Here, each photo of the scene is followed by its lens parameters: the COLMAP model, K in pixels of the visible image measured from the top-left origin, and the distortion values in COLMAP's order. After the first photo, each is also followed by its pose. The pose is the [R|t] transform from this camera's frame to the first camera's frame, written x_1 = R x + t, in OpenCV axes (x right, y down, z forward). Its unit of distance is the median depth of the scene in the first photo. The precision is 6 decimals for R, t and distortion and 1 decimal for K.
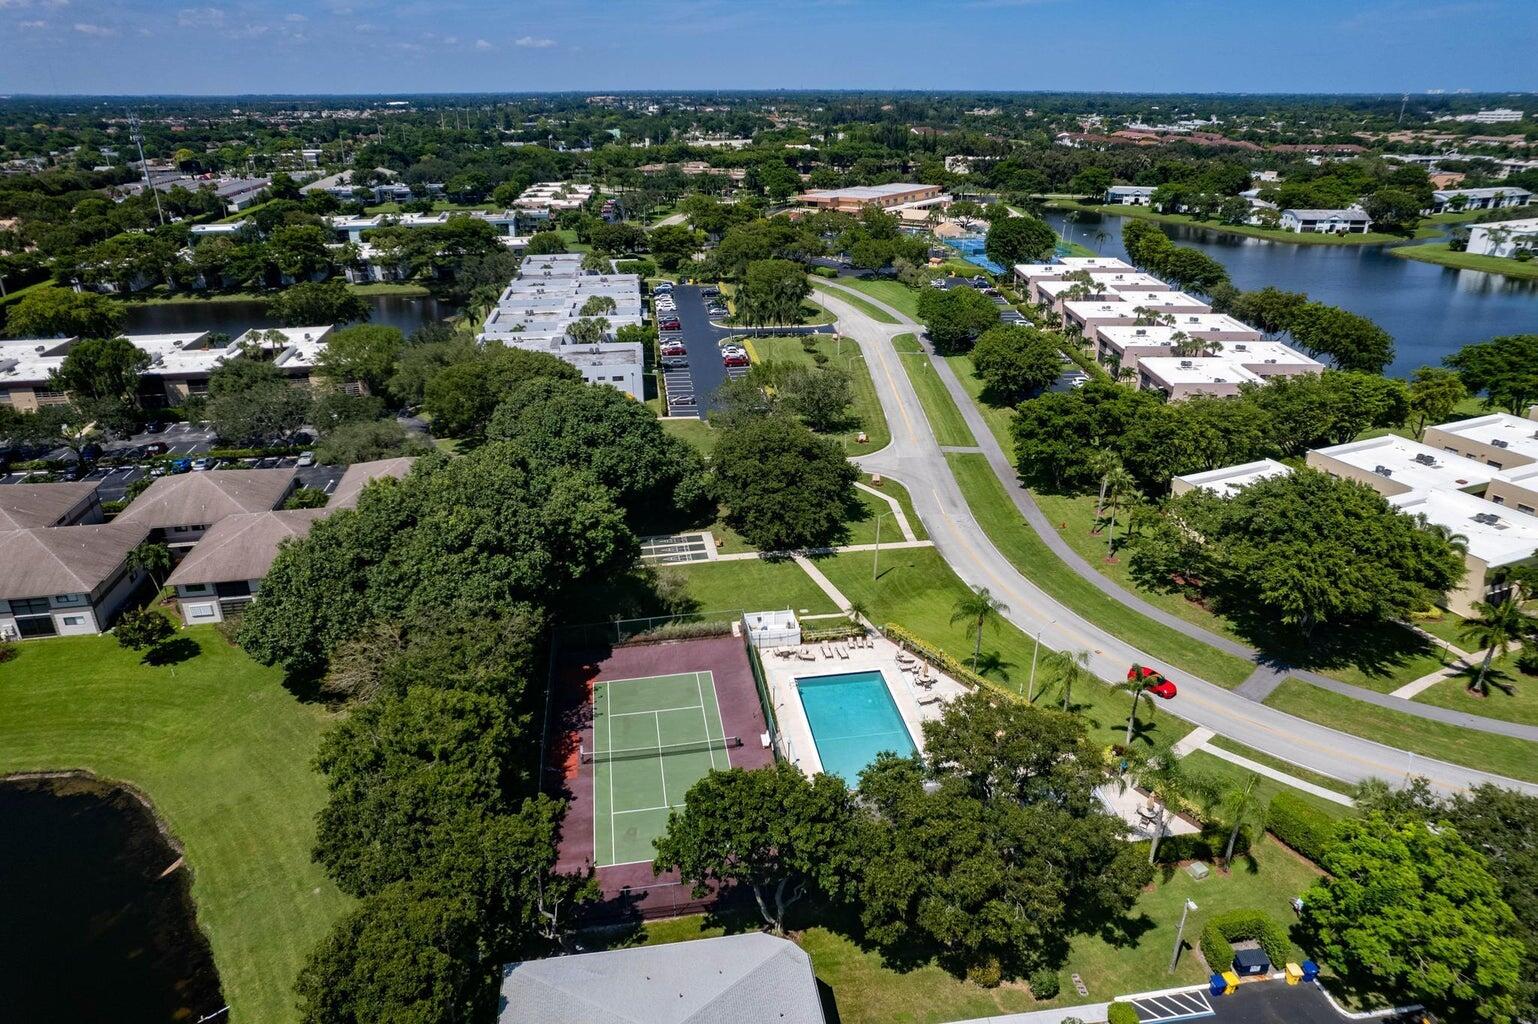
lens RADIAL K [[978.6, 0, 767.0], [0, 978.6, 512.4], [0, 0, 1]] dist [-0.077004, 0.069374]
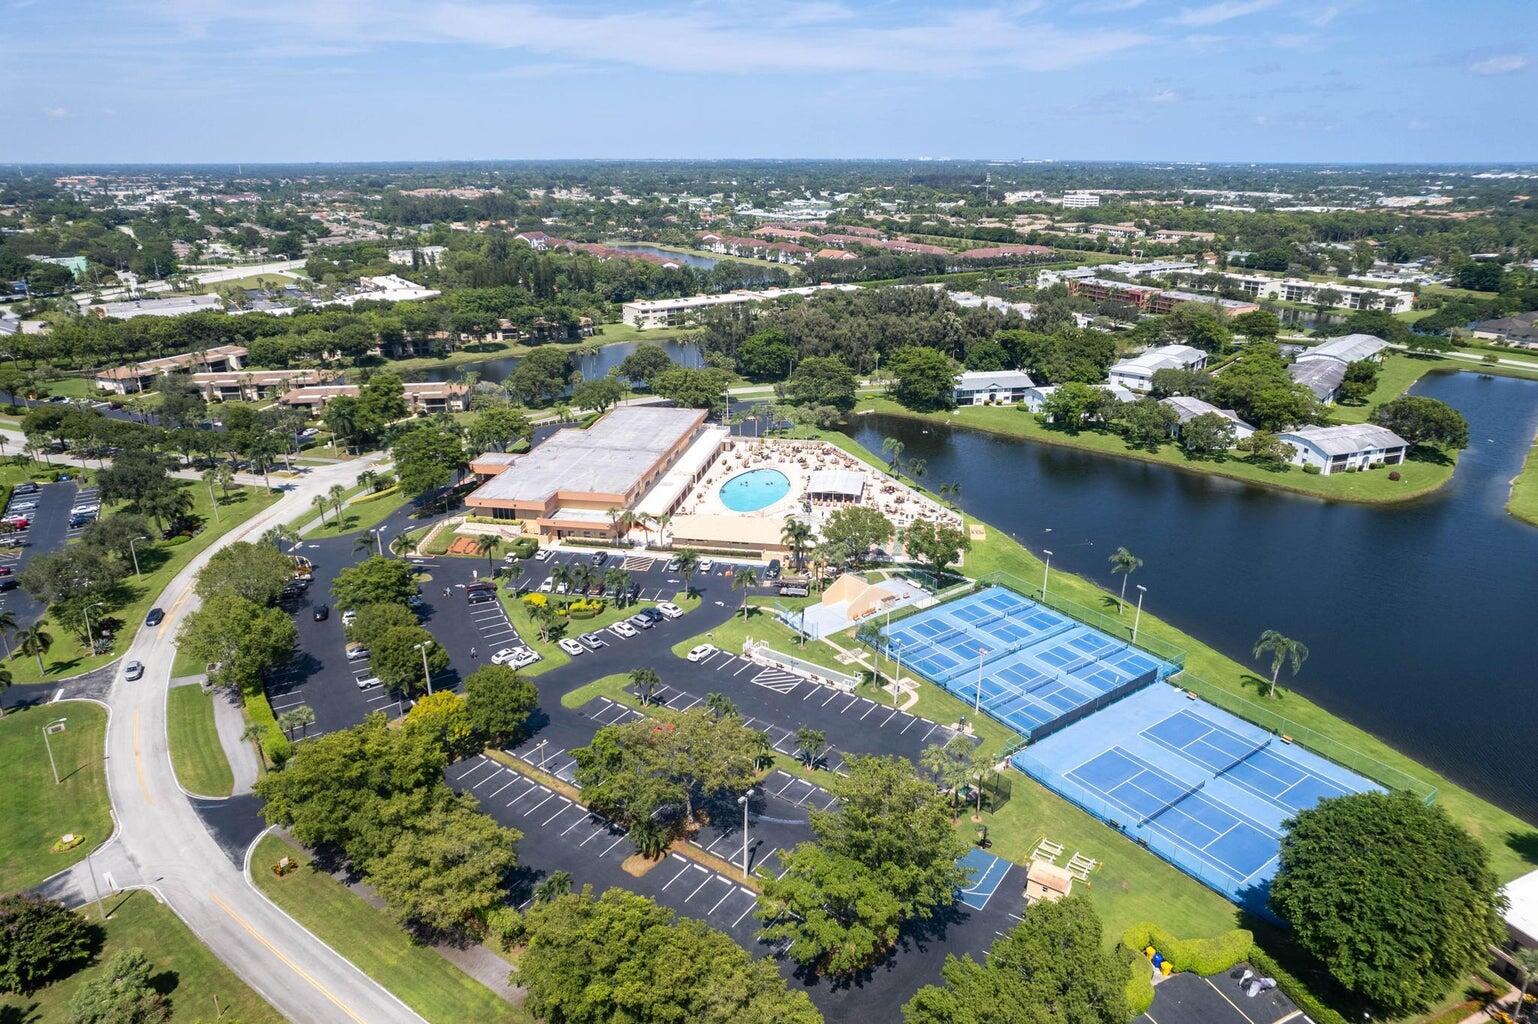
lens RADIAL K [[978.6, 0, 777.8], [0, 978.6, 509.4], [0, 0, 1]] dist [-0.077004, 0.069374]
pose [[0.905038, -0.143749, 0.400303, -0.020161], [0.170108, 0.984941, -0.030903, -0.253696], [-0.389832, 0.096063, 0.915862, 0.463012]]
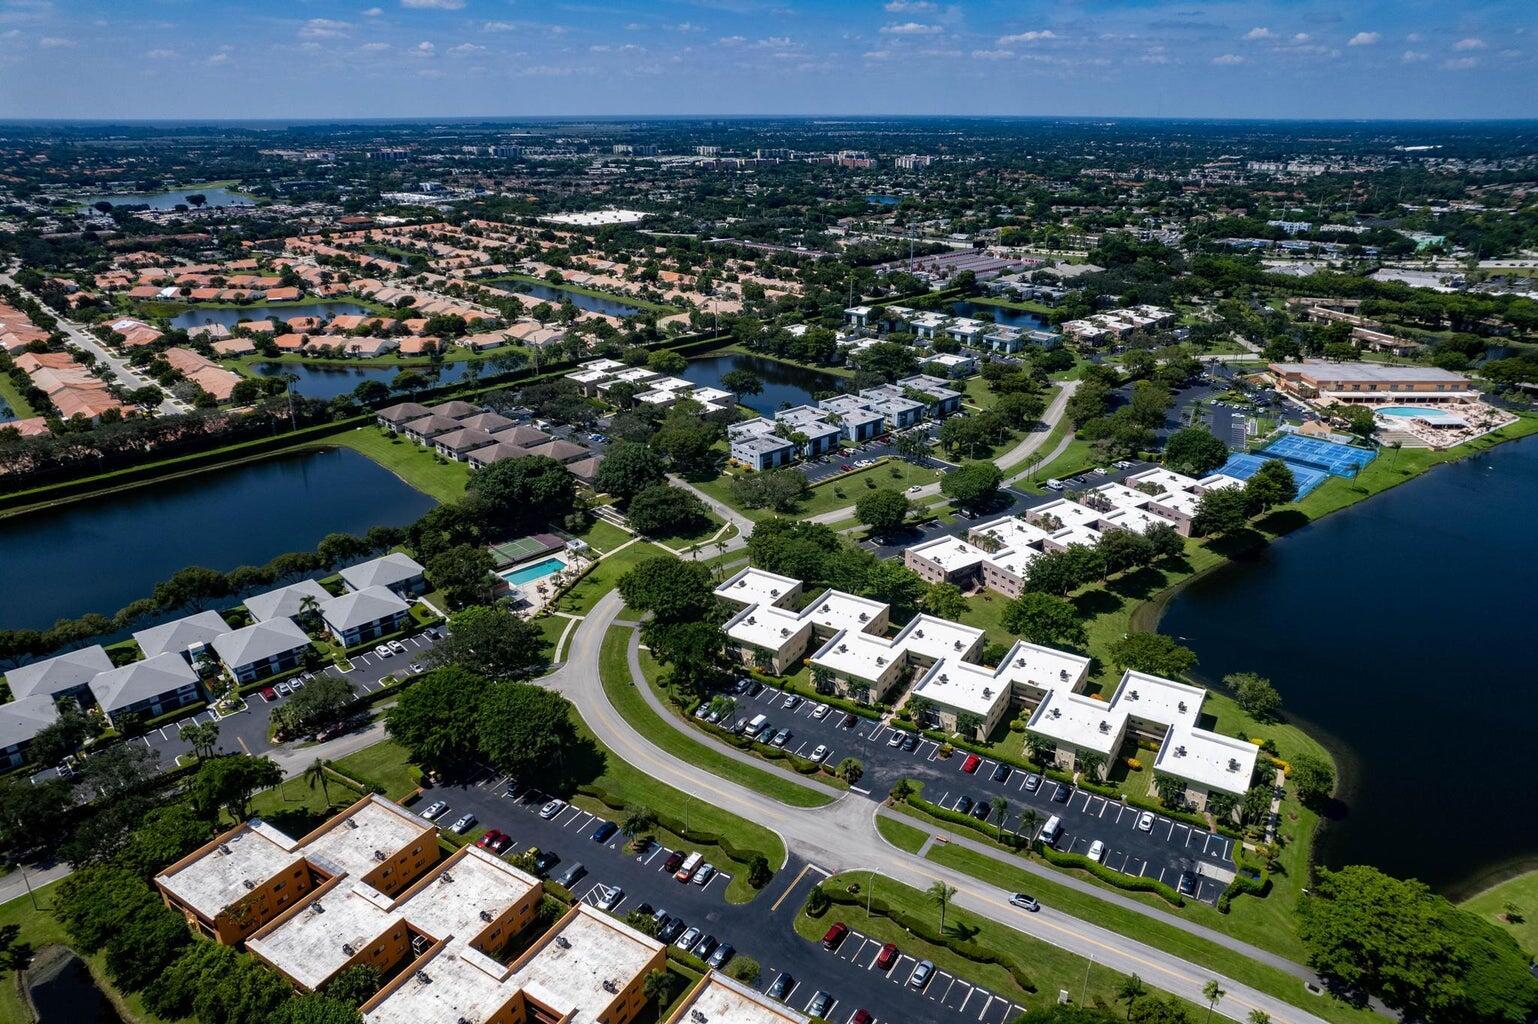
lens RADIAL K [[978.6, 0, 775.2], [0, 978.6, 528.6], [0, 0, 1]] dist [-0.077004, 0.069374]
pose [[0.576377, 0.329455, -0.747830, 0.528713], [-0.335125, 0.929932, 0.151388, -0.116961], [0.745306, 0.163360, 0.646399, -0.080237]]
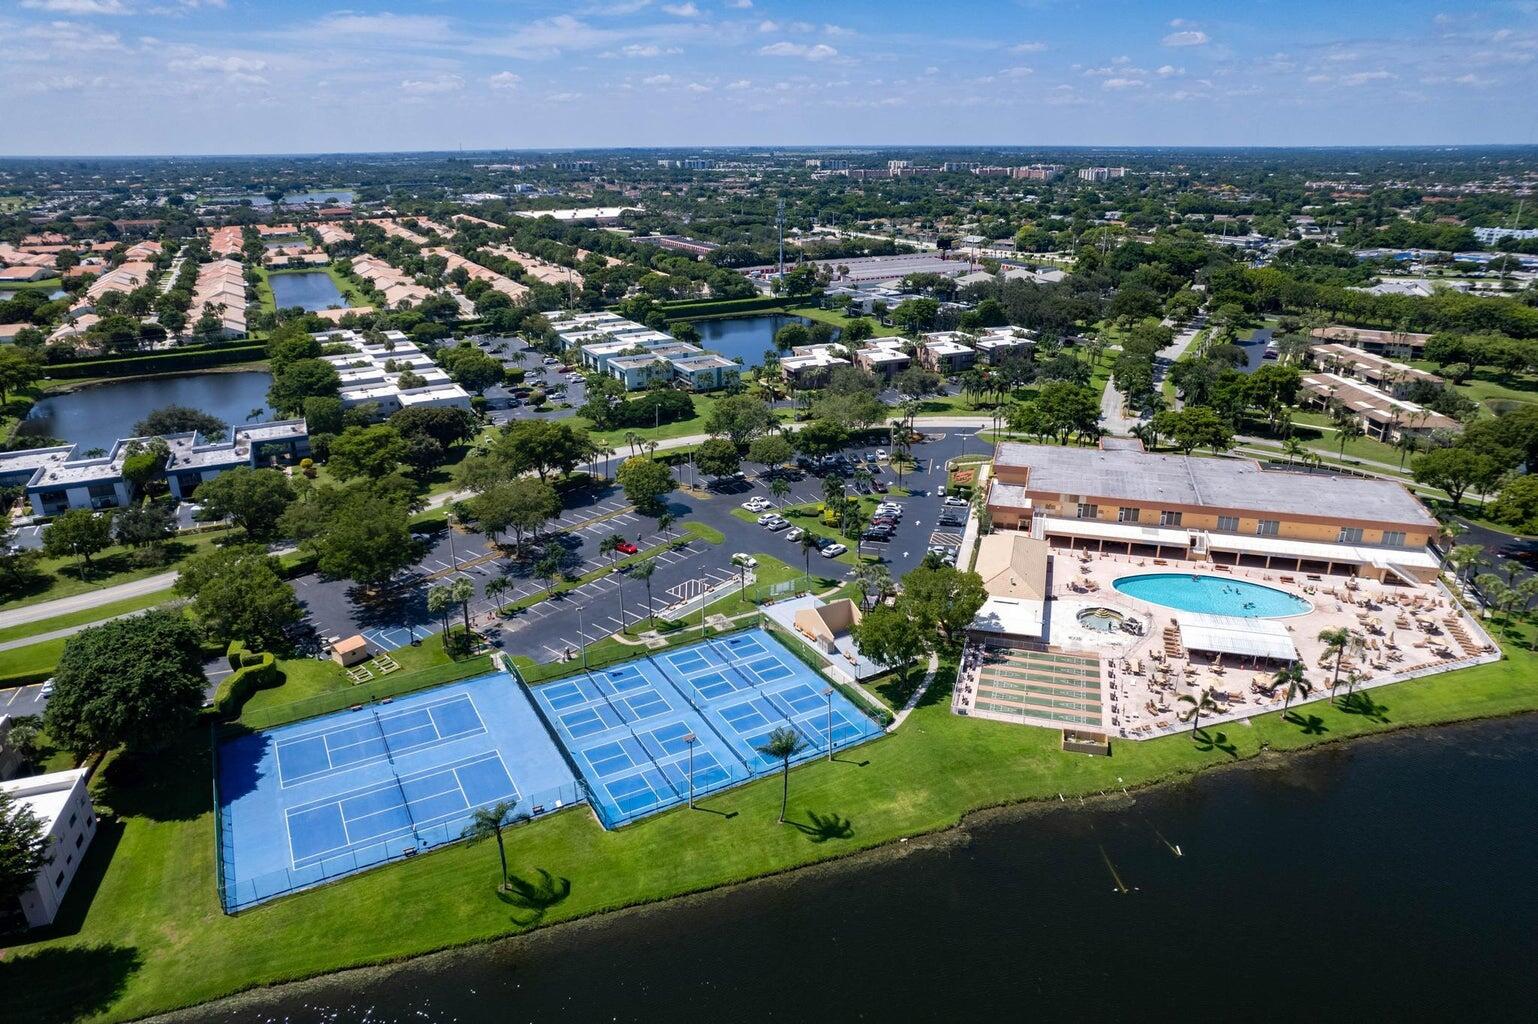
lens RADIAL K [[978.6, 0, 768.4], [0, 978.6, 517.4], [0, 0, 1]] dist [-0.077004, 0.069374]
pose [[0.318013, 0.344352, -0.883340, 0.414403], [-0.380024, 0.899884, 0.213988, -0.319888], [0.868590, 0.267640, 0.417037, 0.627655]]
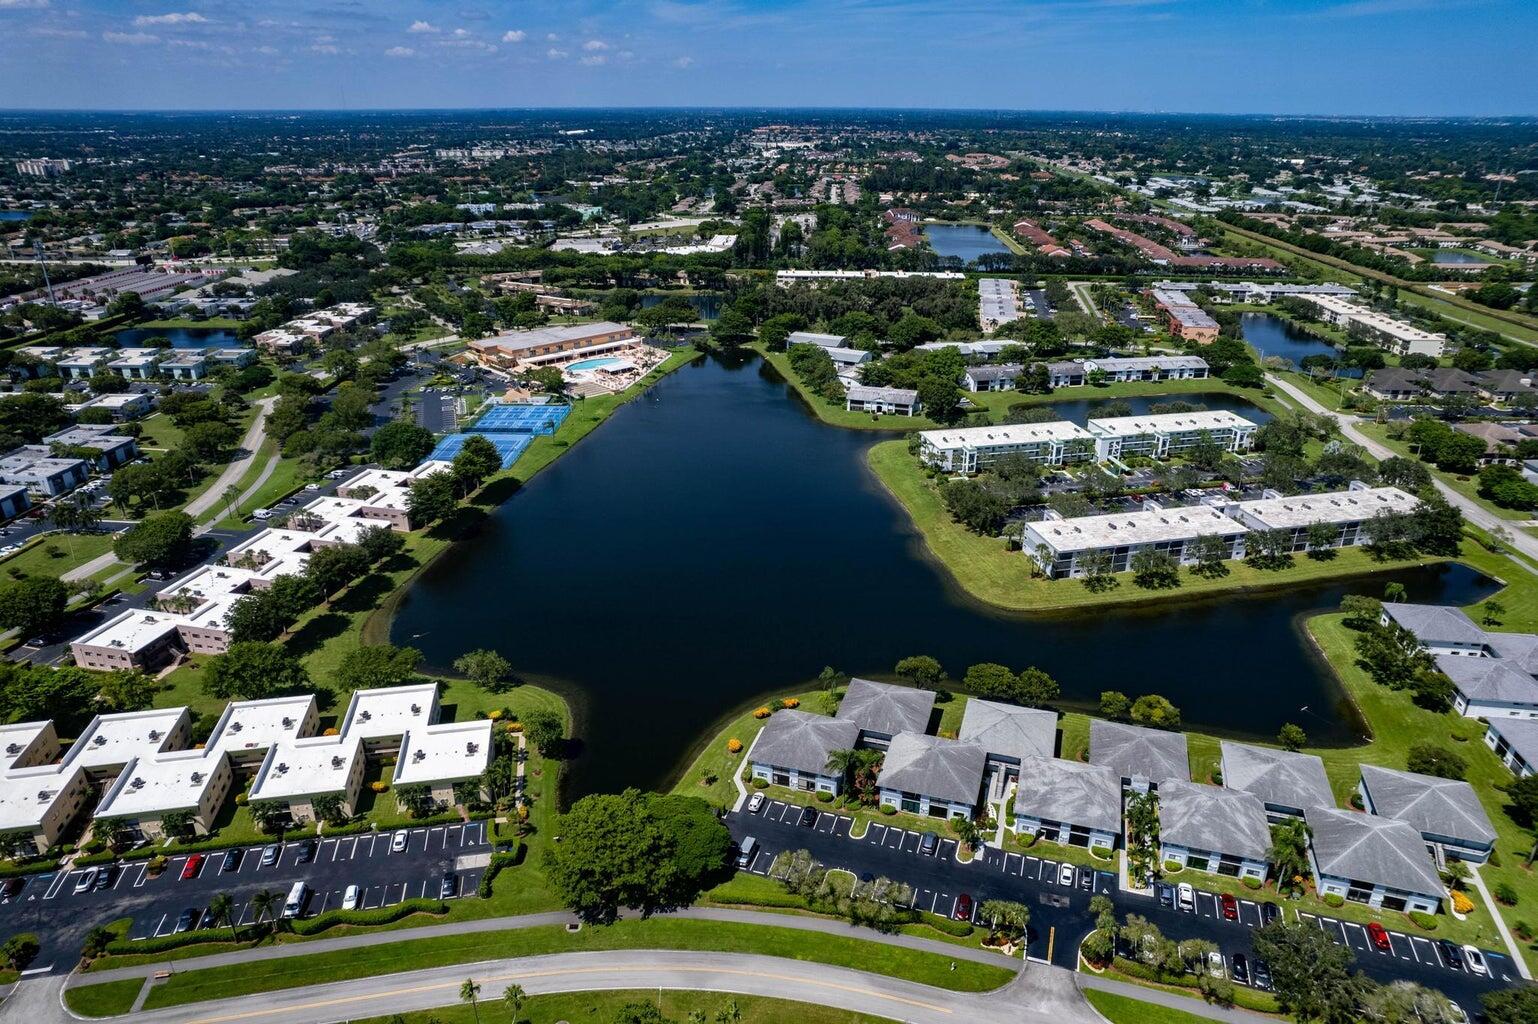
lens RADIAL K [[978.6, 0, 779.0], [0, 978.6, 522.7], [0, 0, 1]] dist [-0.077004, 0.069374]
pose [[0.977309, 0.090964, -0.191294, 0.565726], [-0.092523, 0.995710, 0.000787, -0.134699], [0.190545, 0.016930, 0.981532, -0.039441]]
